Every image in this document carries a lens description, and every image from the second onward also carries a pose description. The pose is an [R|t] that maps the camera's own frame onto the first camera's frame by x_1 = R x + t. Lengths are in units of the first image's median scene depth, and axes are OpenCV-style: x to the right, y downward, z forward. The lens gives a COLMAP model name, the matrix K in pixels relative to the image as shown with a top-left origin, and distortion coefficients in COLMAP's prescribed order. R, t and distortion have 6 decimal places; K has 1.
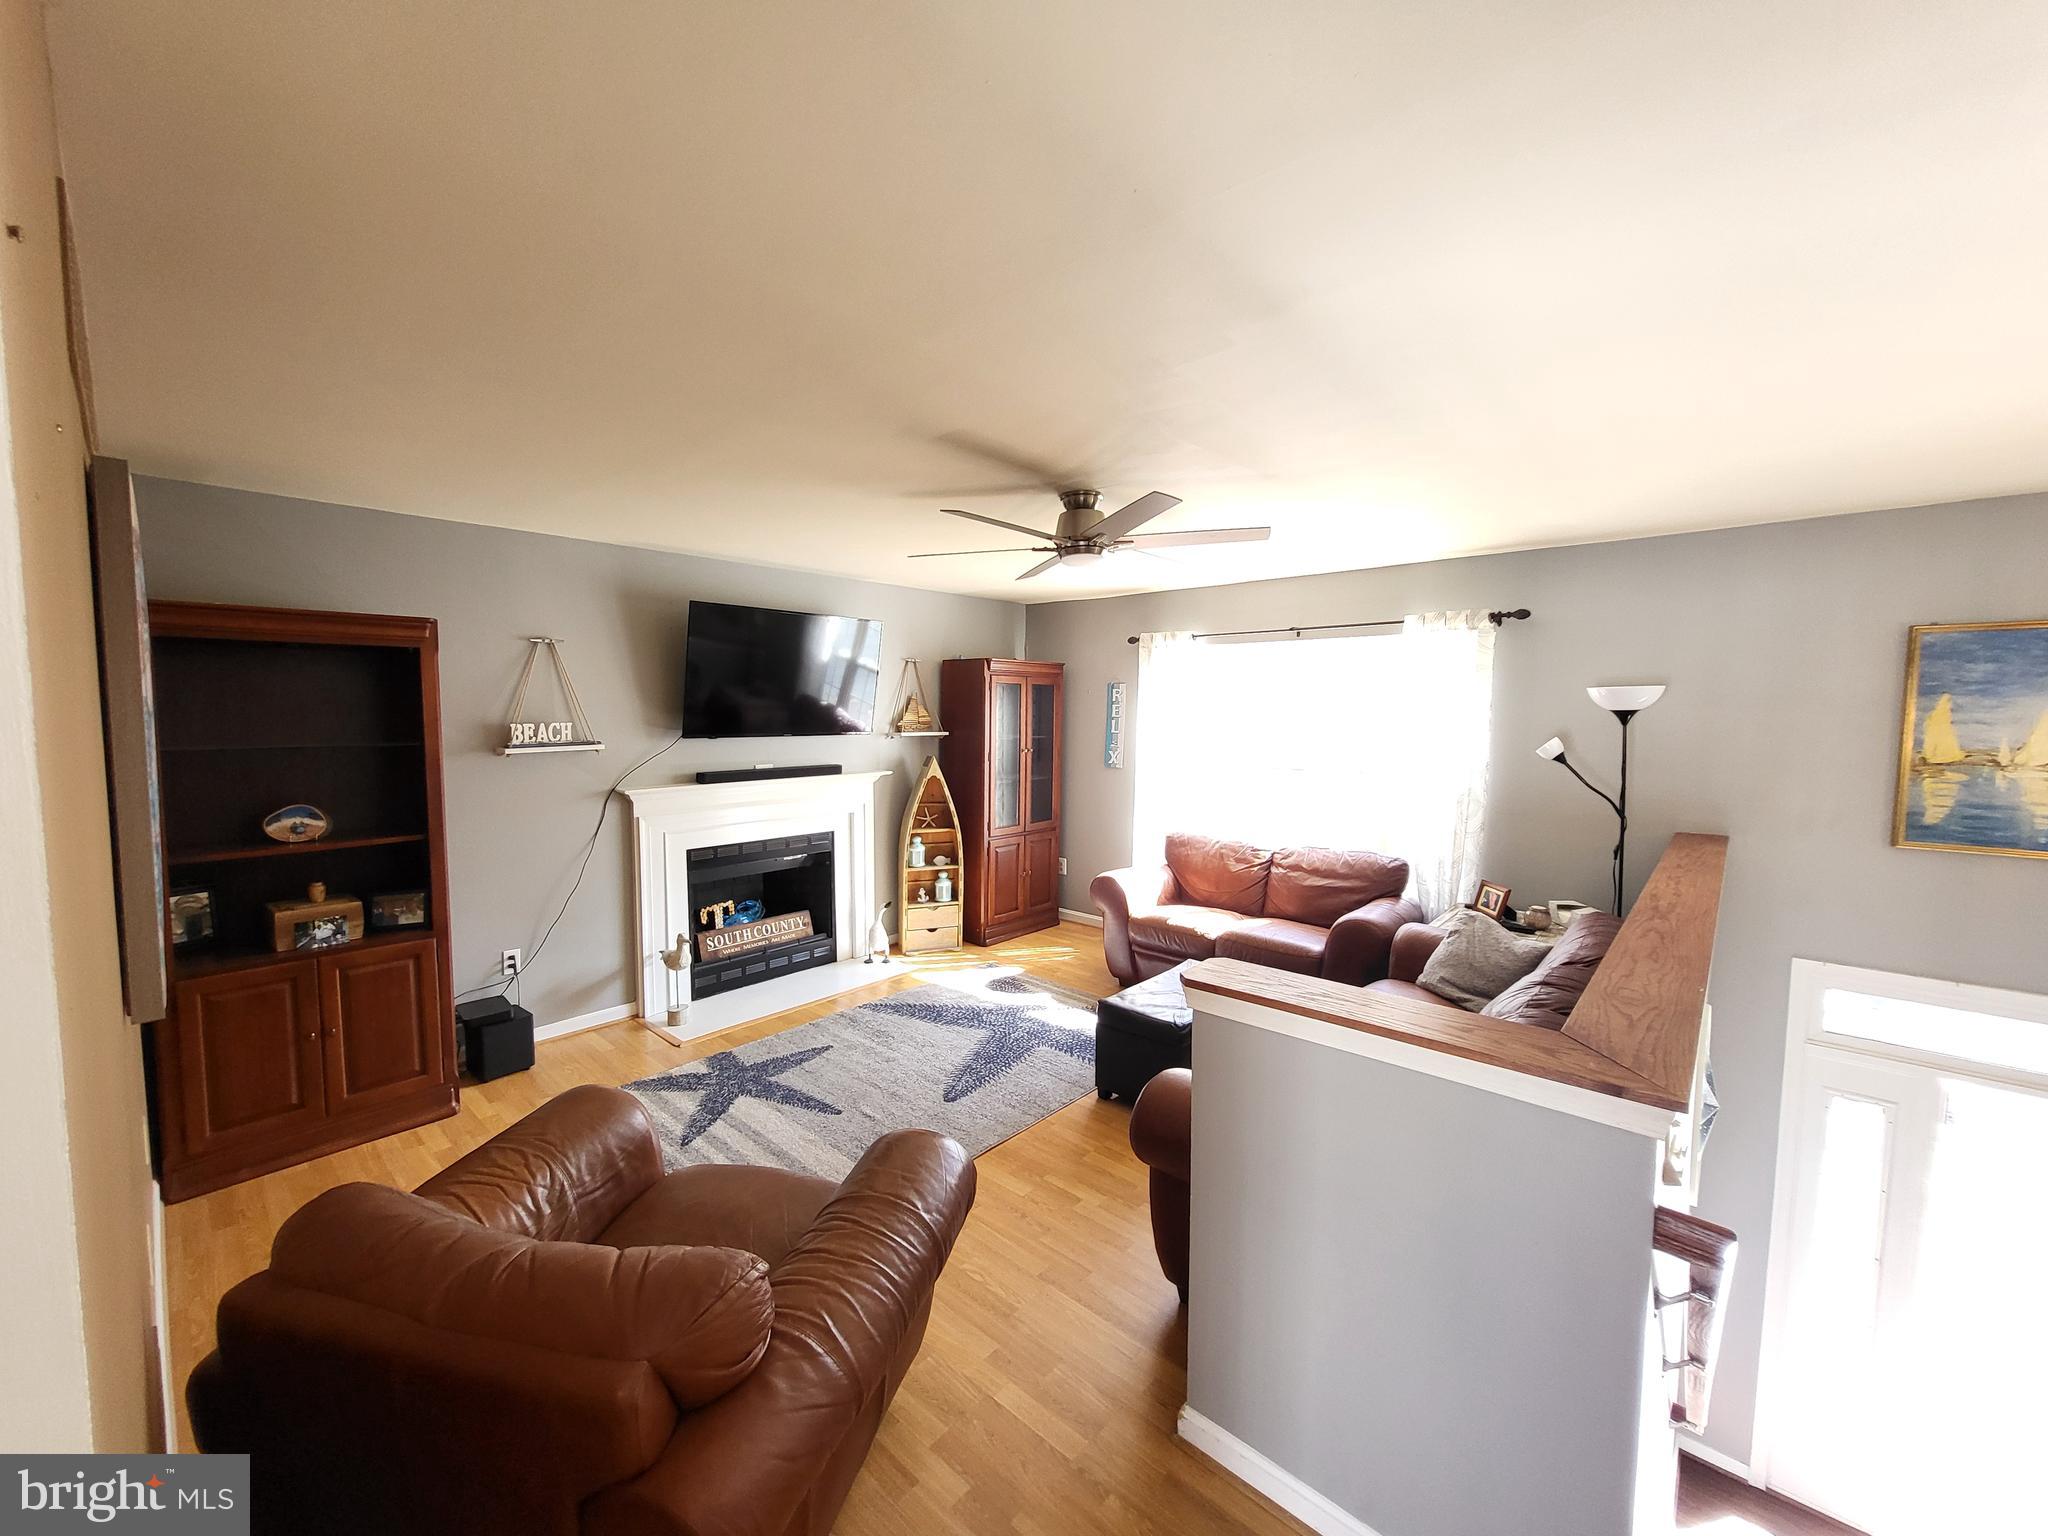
lens RADIAL K [[812.7, 0, 1014.7], [0, 812.7, 767.0], [0, 0, 1]] dist [-0.002231, -0.000401]
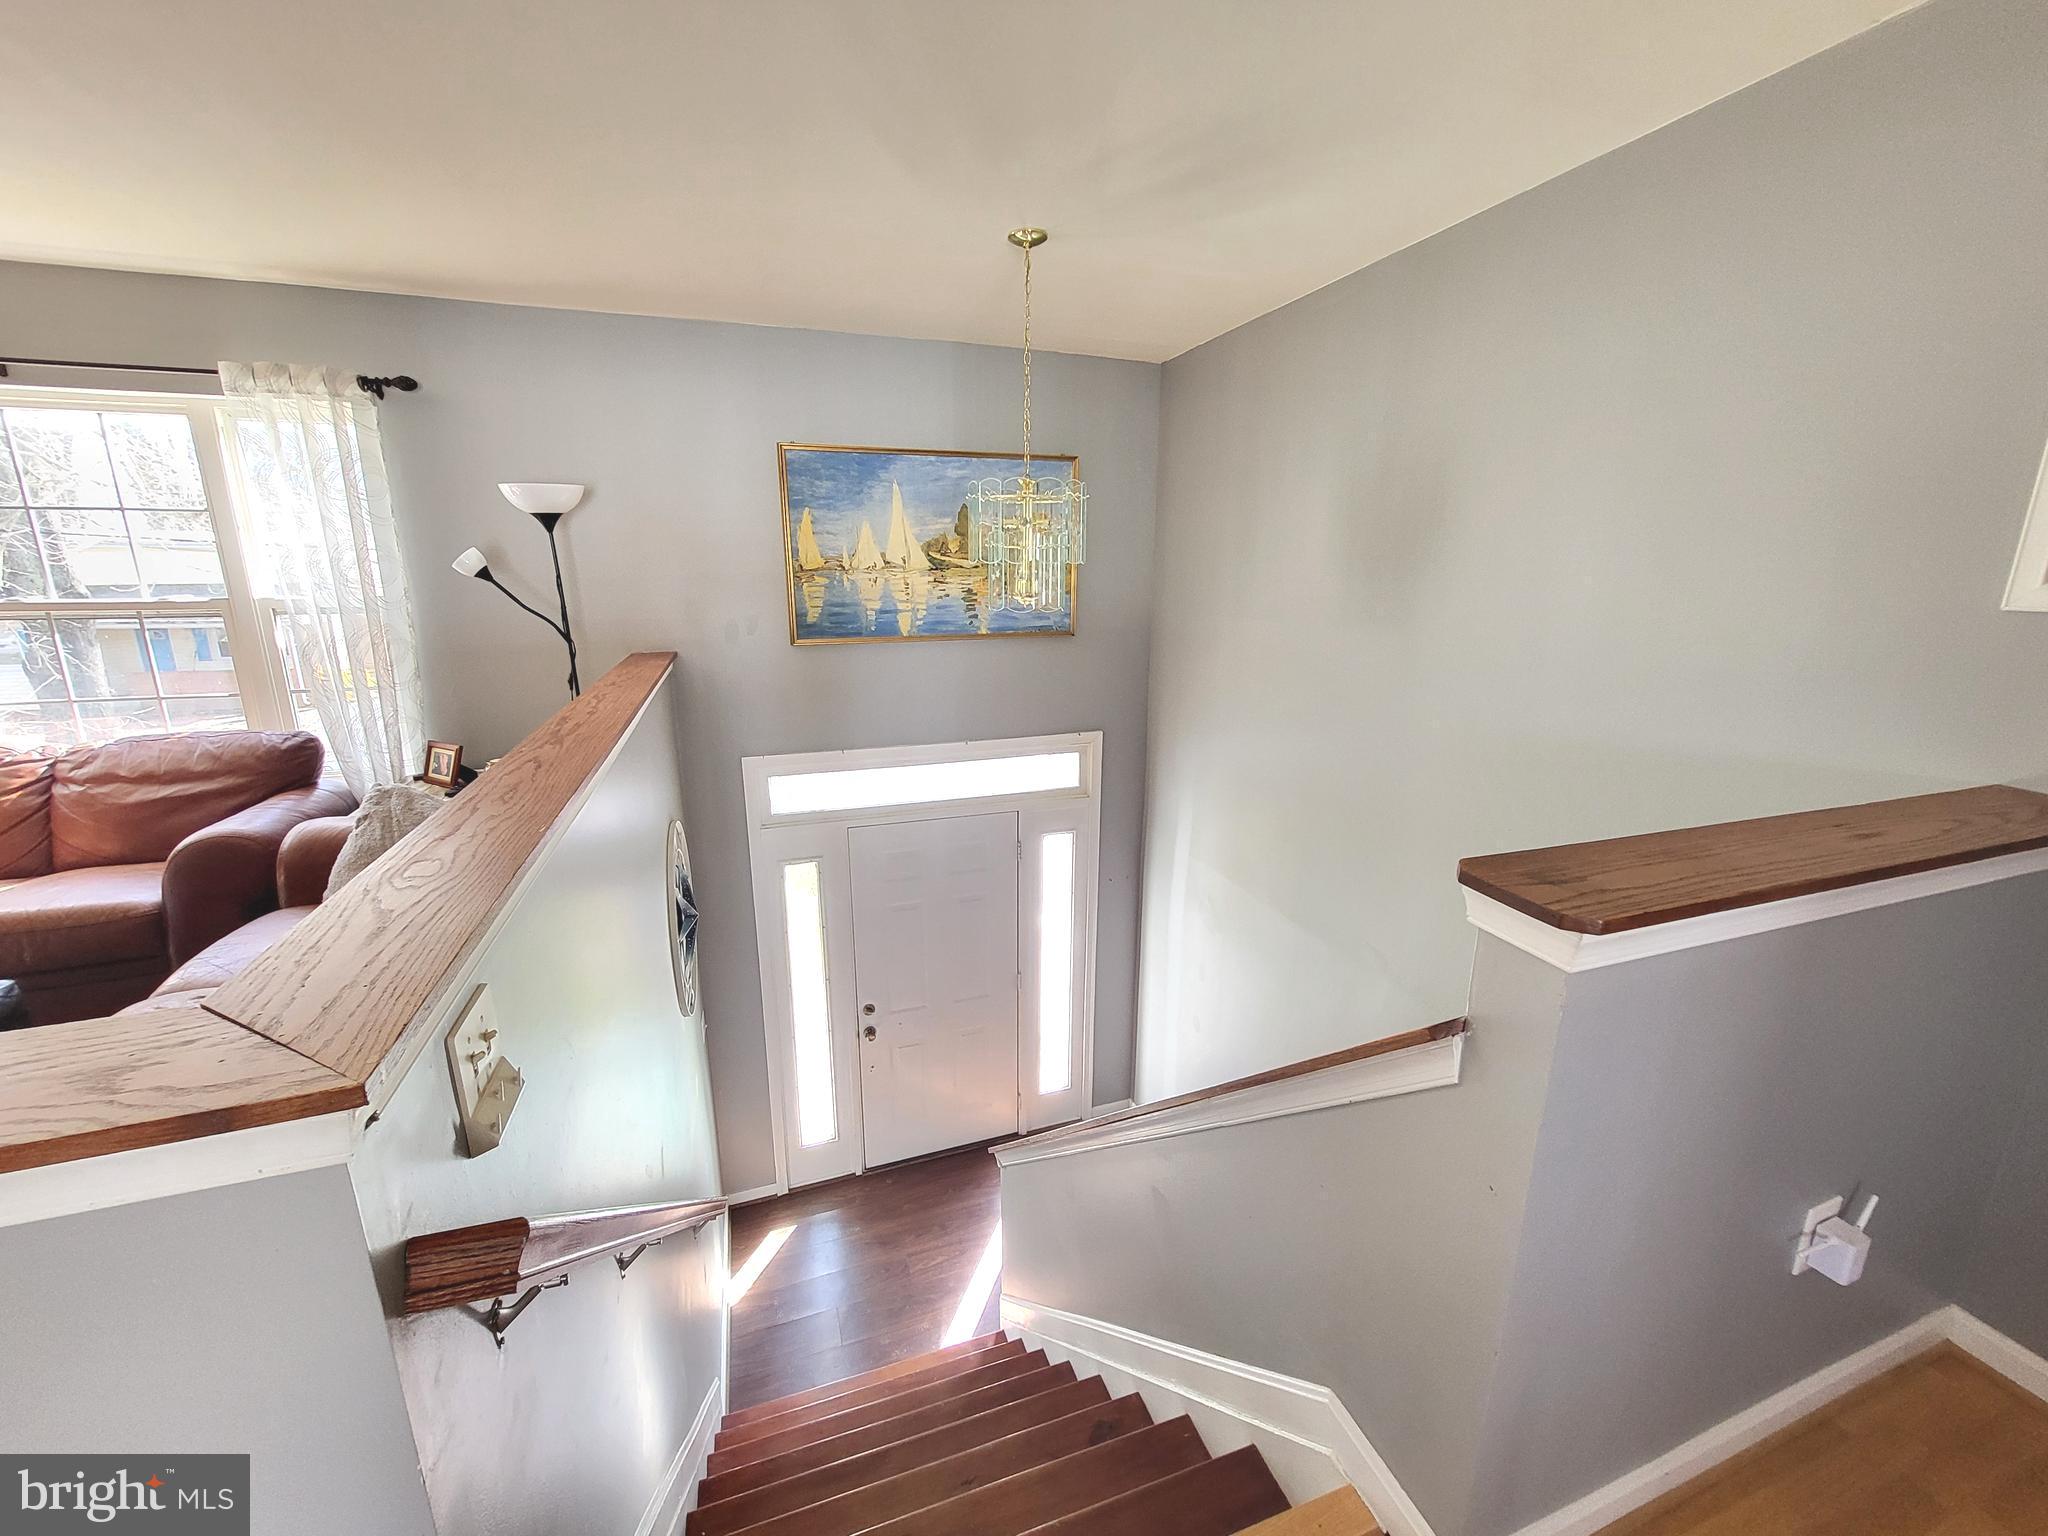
lens RADIAL K [[812.7, 0, 1023.0], [0, 812.7, 766.9], [0, 0, 1]] dist [-0.002231, -0.000401]
pose [[0.478757, -0.211861, 0.852001, 0.191172], [0.067744, 0.976468, 0.204744, 0.045039], [-0.875330, -0.040305, 0.481844, 0.129392]]
